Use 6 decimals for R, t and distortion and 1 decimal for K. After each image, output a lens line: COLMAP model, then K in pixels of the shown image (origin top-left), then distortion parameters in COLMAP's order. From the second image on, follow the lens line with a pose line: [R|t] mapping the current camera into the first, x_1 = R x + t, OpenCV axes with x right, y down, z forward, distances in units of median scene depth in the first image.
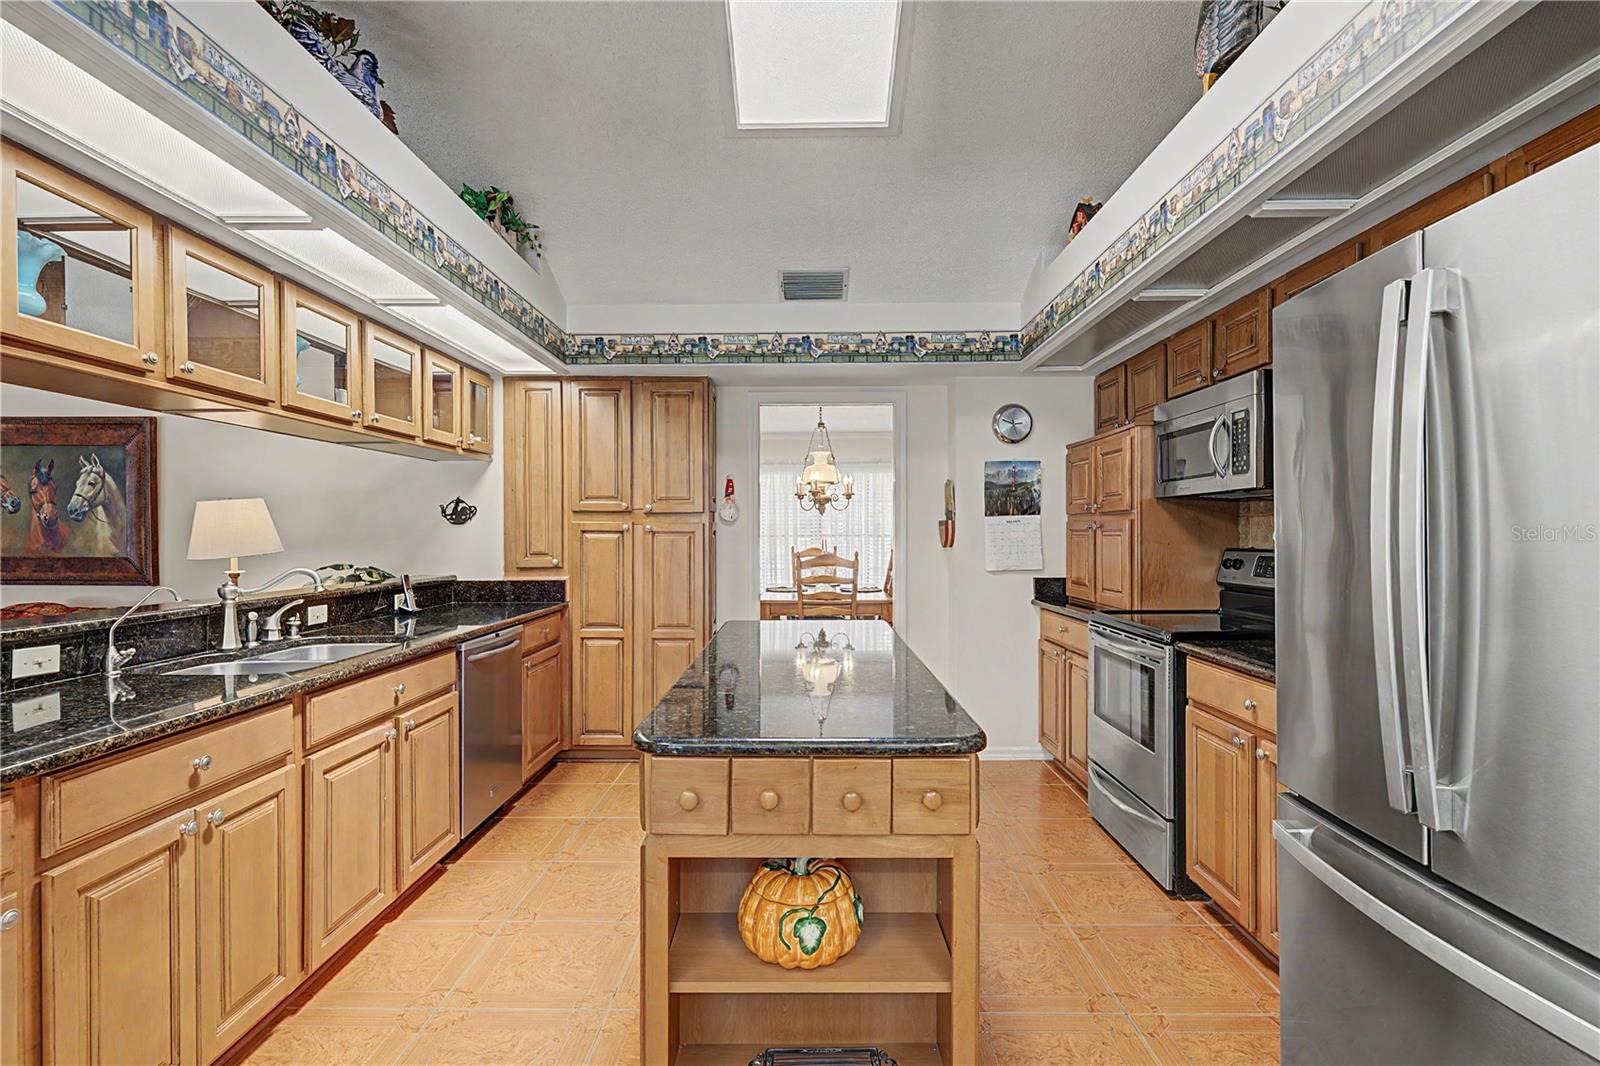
lens RADIAL K [[768.1, 0, 796.9], [0, 768.1, 536.6], [0, 0, 1]] dist [0.004285, -0.002068]
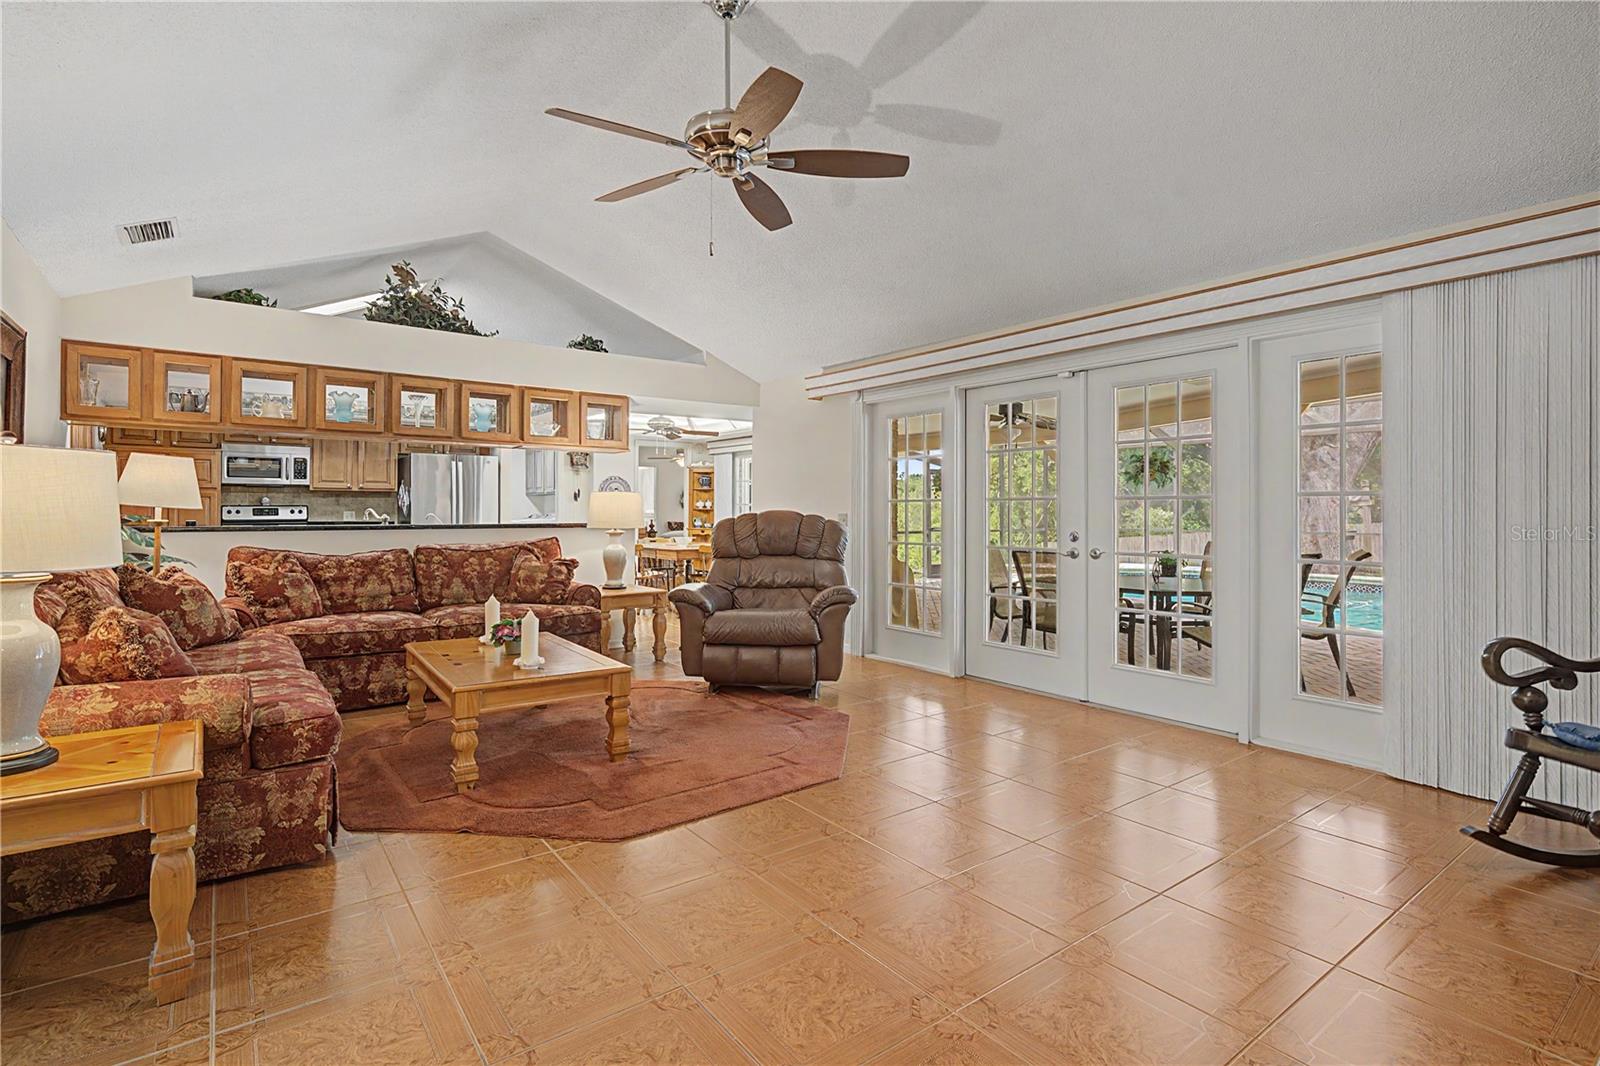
lens RADIAL K [[768.1, 0, 804.7], [0, 768.1, 507.0], [0, 0, 1]] dist [0.004285, -0.002068]
pose [[-0.620042, 0.006637, 0.784541, -1.955022], [0.005061, 0.999977, -0.004460, 0.031875], [-0.784553, 0.001206, -0.620061, 0.858426]]
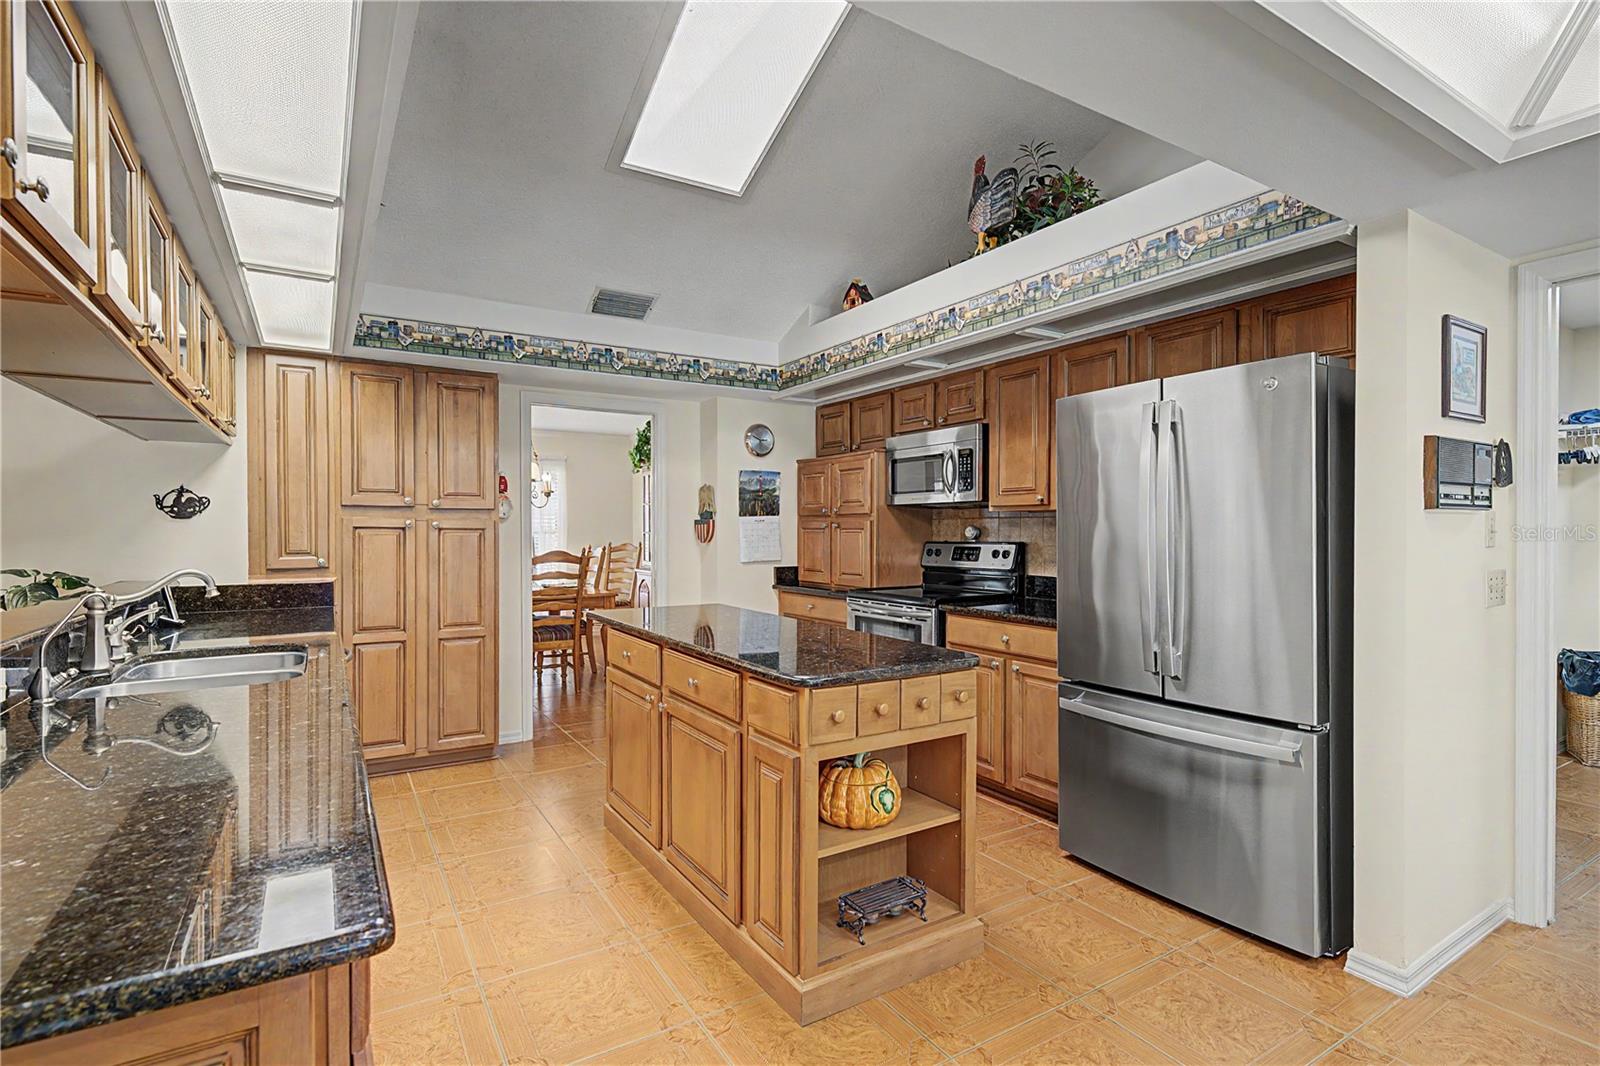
lens RADIAL K [[768.1, 0, 792.7], [0, 768.1, 540.1], [0, 0, 1]] dist [0.004285, -0.002068]
pose [[0.844554, -0.004682, 0.535451, -0.330420], [0.000569, 0.999969, 0.007847, 0.001159], [-0.535471, -0.006323, 0.844530, -0.053367]]
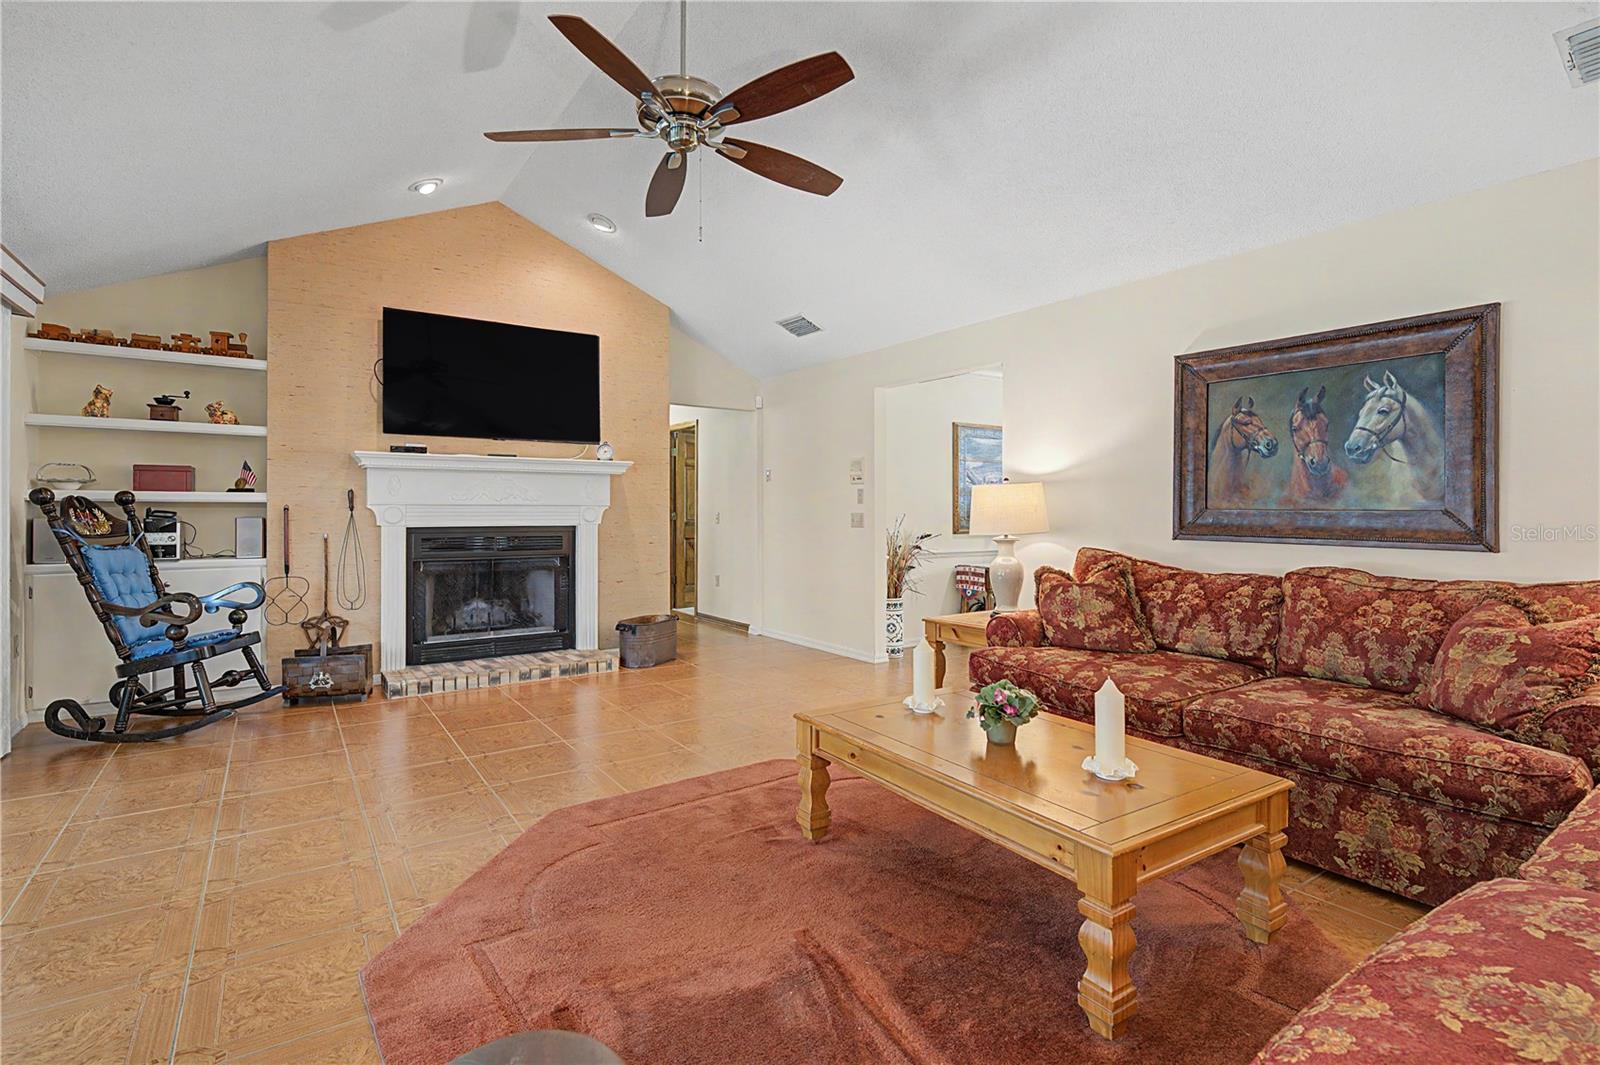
lens RADIAL K [[768.1, 0, 803.9], [0, 768.1, 513.4], [0, 0, 1]] dist [0.004285, -0.002068]
pose [[0.580460, 0.007584, -0.814253, -0.638791], [-0.006554, 0.999968, 0.004641, 0.030365], [0.814262, 0.002643, 0.580491, 0.110508]]
